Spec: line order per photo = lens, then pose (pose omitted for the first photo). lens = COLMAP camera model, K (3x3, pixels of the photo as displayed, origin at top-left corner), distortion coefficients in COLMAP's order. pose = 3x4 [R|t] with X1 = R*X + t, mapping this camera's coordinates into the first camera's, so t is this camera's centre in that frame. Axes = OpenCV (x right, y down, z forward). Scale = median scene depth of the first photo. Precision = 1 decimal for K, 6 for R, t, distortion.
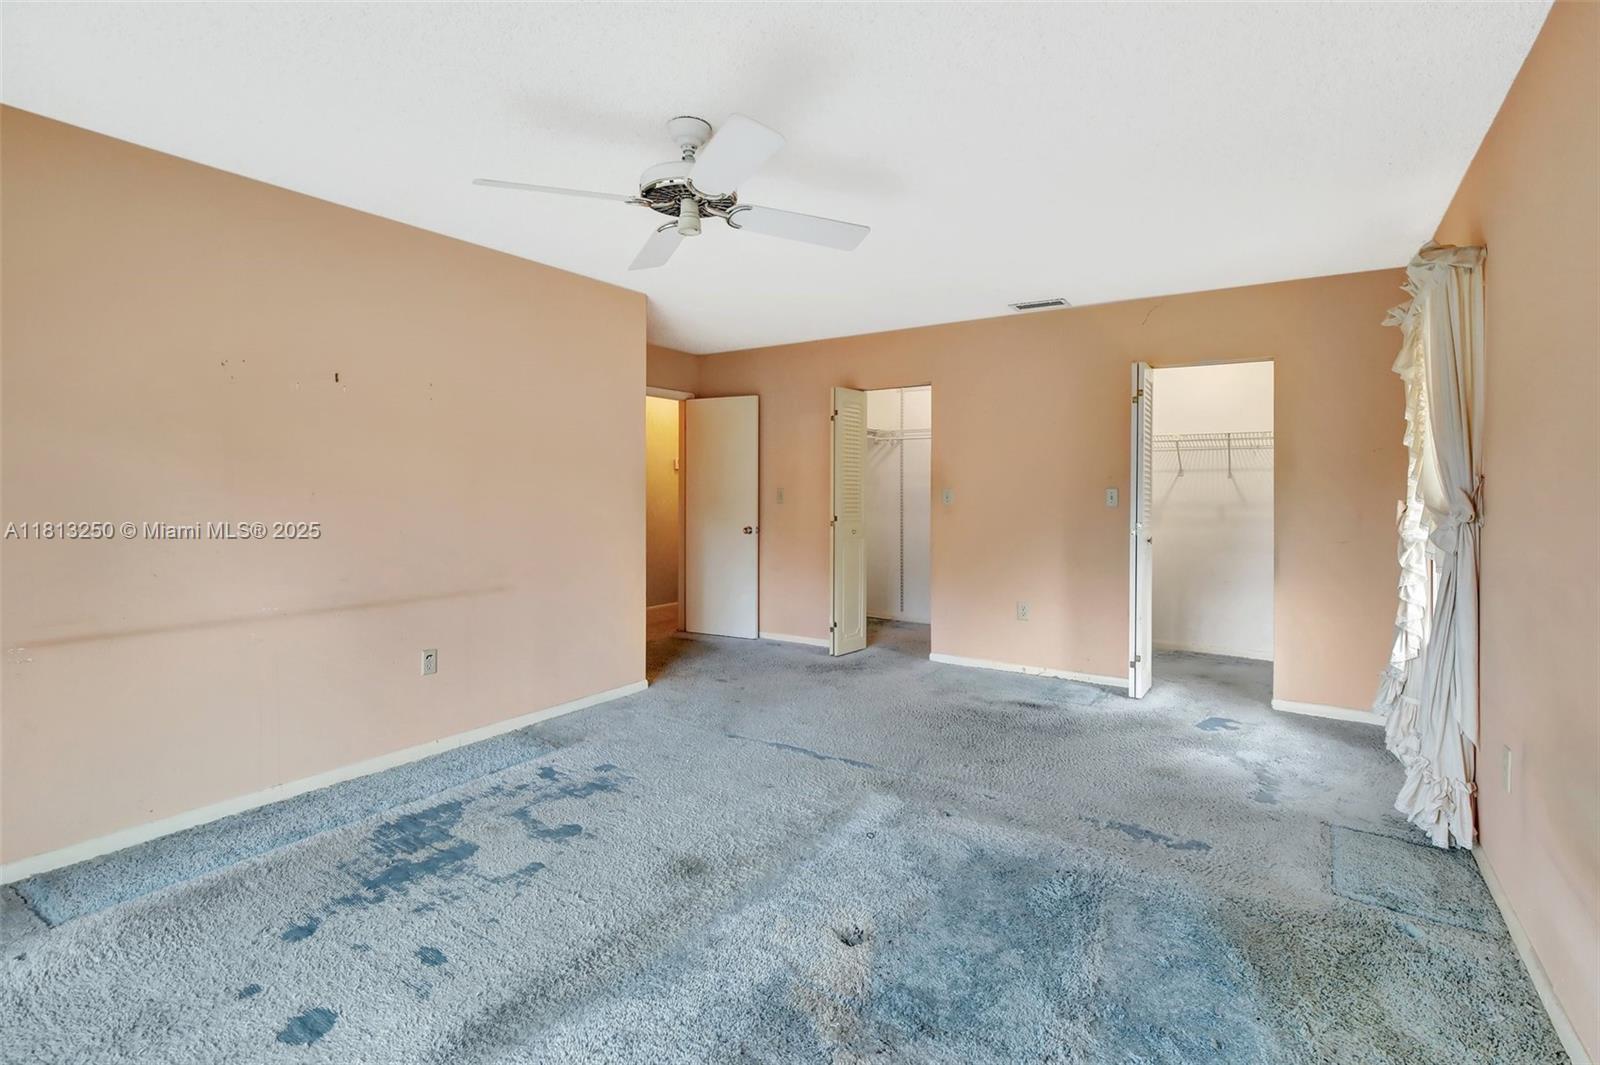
lens RADIAL K [[730.3, 0, 799.9], [0, 730.3, 500.6], [0, 0, 1]] dist [-0.001397, -0.000113]
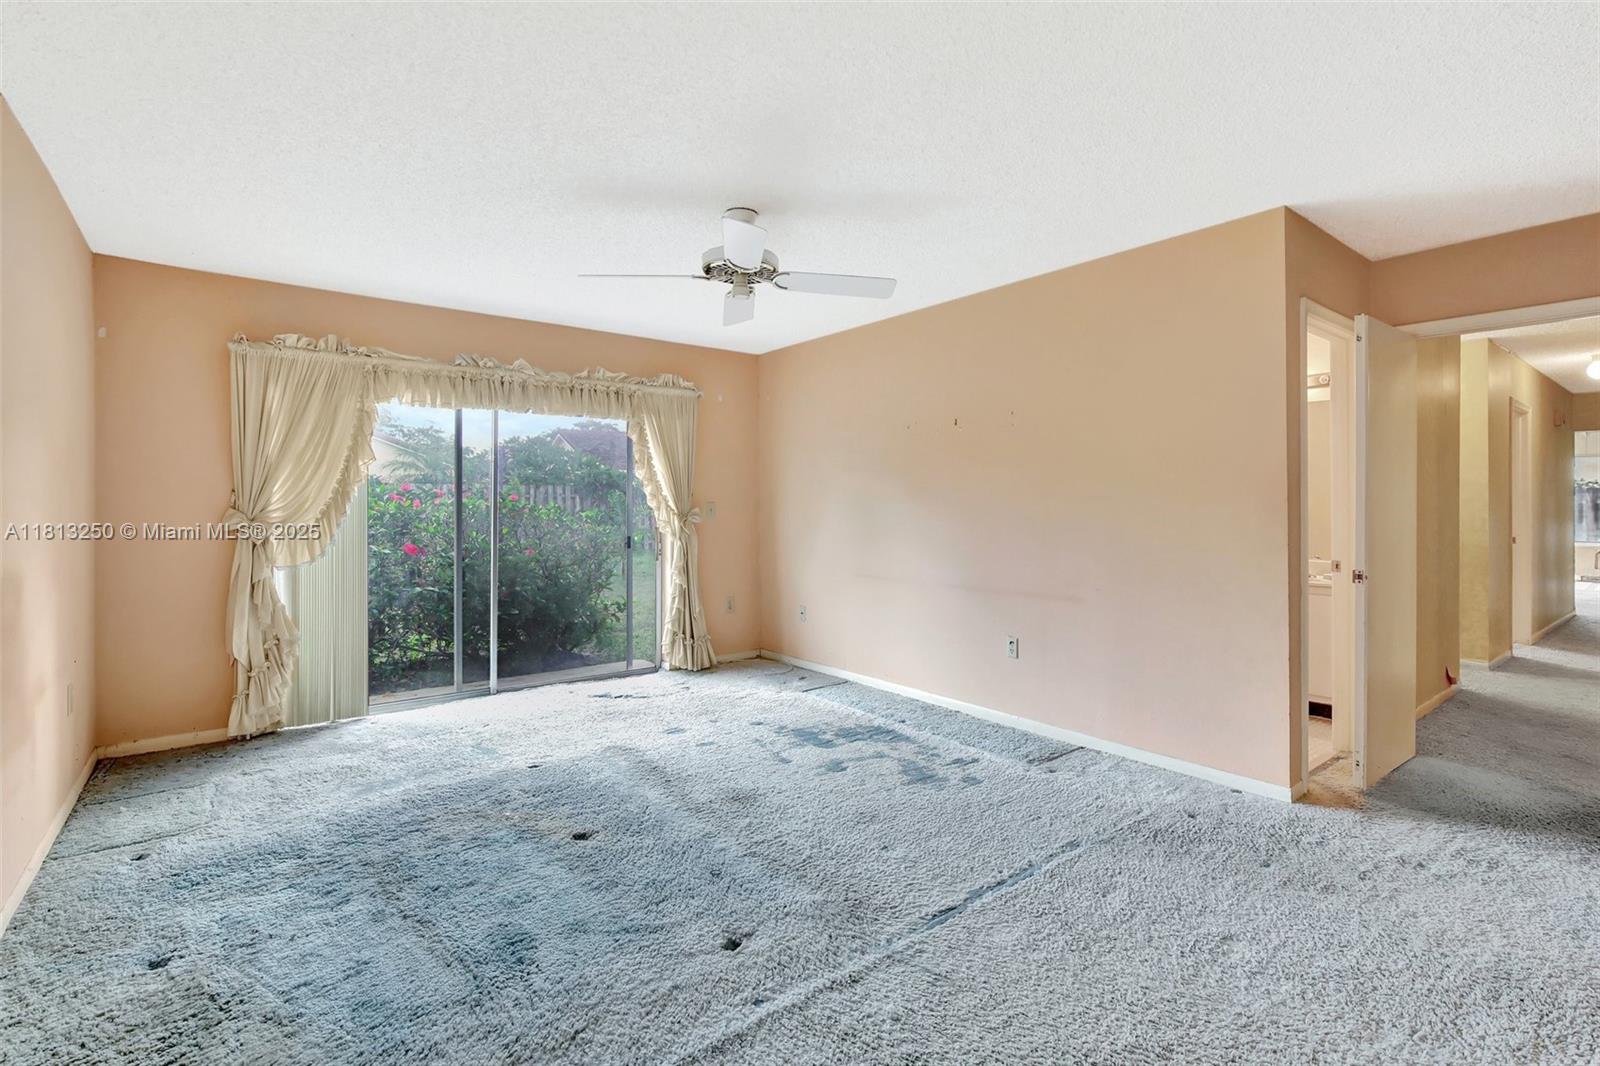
lens RADIAL K [[746.1, 0, 829.5], [0, 746.1, 502.7], [0, 0, 1]] dist [-0.003362, -0.000627]
pose [[-0.293498, -0.000531, -0.955959, 0.780823], [-0.004345, 0.999990, 0.000778, -0.011674], [0.955950, 0.004382, -0.293498, 1.145015]]
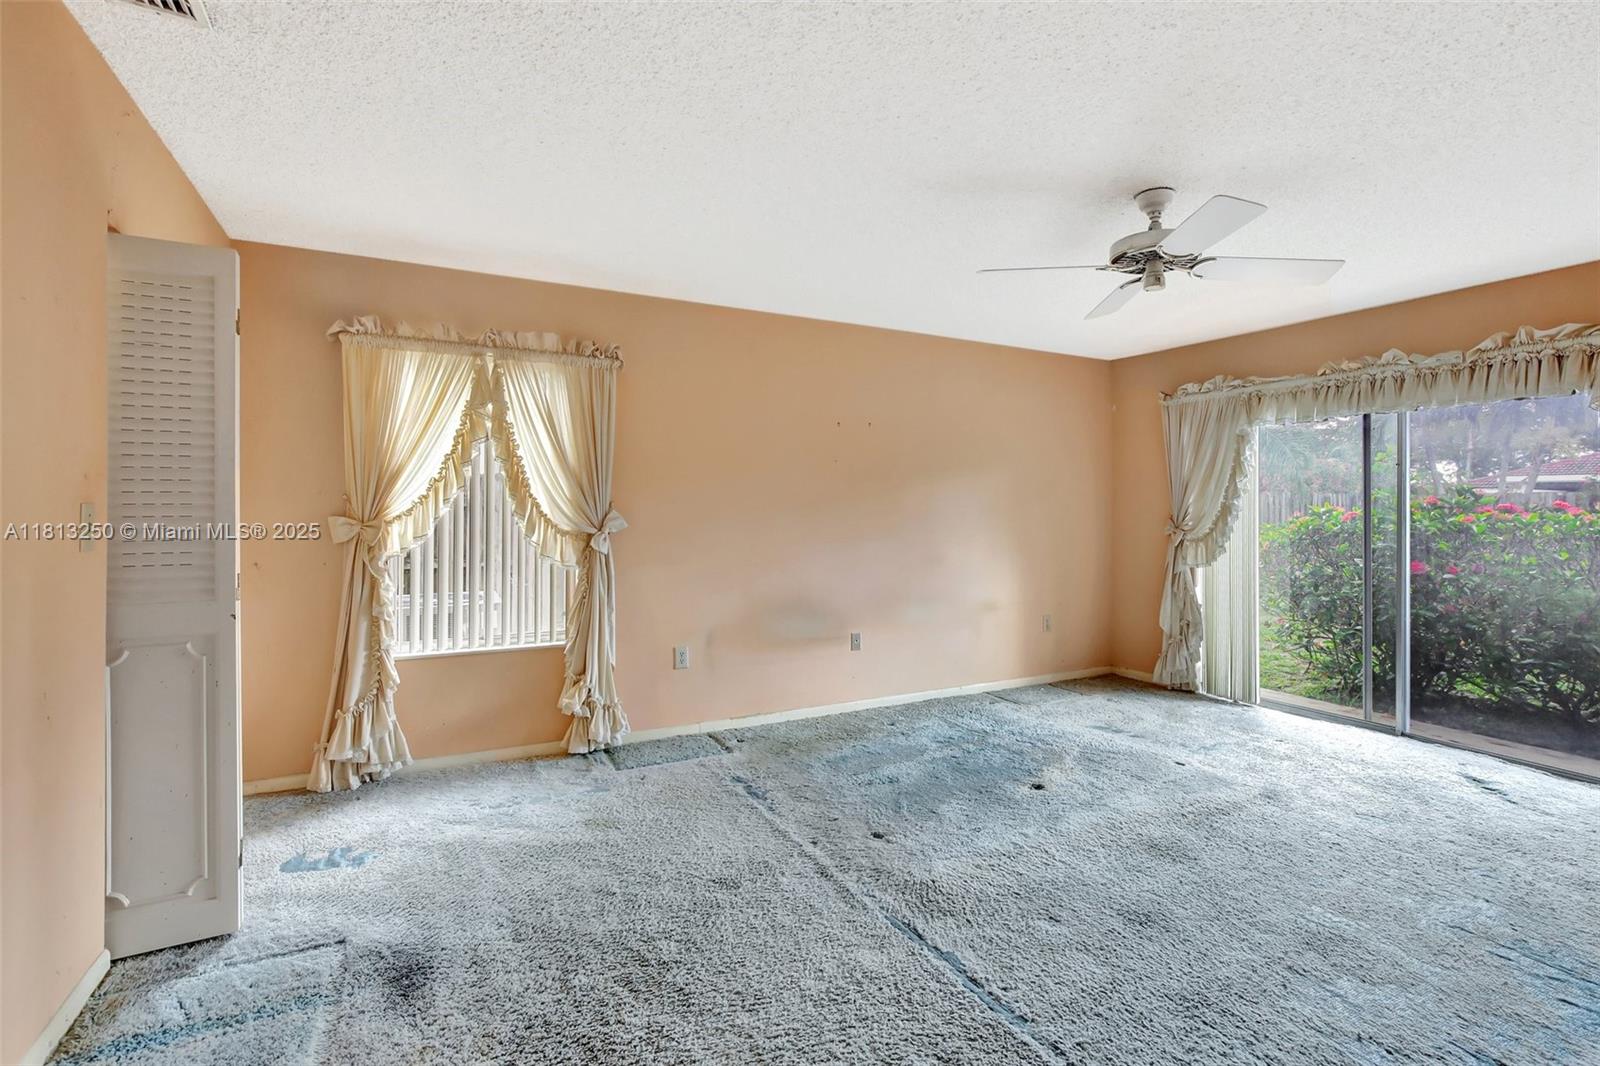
lens RADIAL K [[739.9, 0, 808.3], [0, 739.9, 526.9], [0, 0, 1]] dist [-0.011555, -0.000184]
pose [[-0.881499, -0.013896, 0.471982, -0.161055], [-0.001657, 0.999652, 0.026338, -0.022609], [-0.472183, 0.022435, -0.881215, 1.694069]]
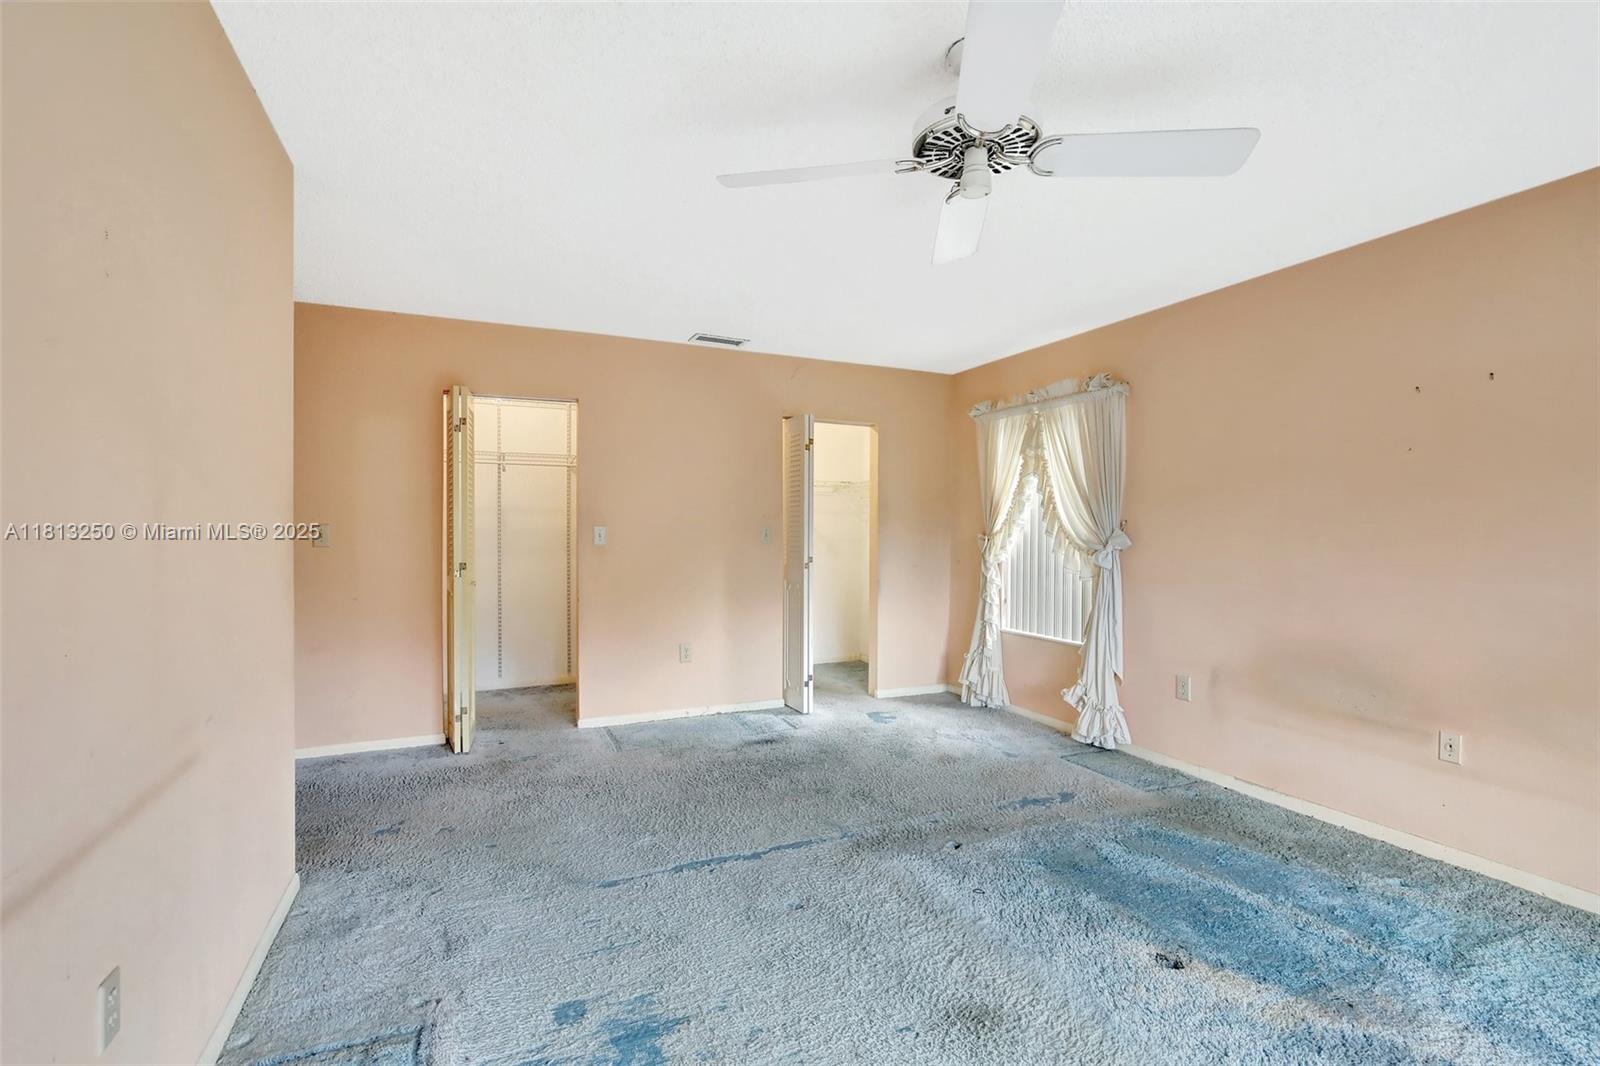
lens RADIAL K [[739.9, 0, 808.3], [0, 739.9, 526.9], [0, 0, 1]] dist [-0.011555, -0.000184]
pose [[0.525103, -0.000739, 0.851038, -0.688109], [0.003486, 0.999993, -0.001282, -0.019329], [-0.851031, 0.003640, 0.525102, 0.548696]]
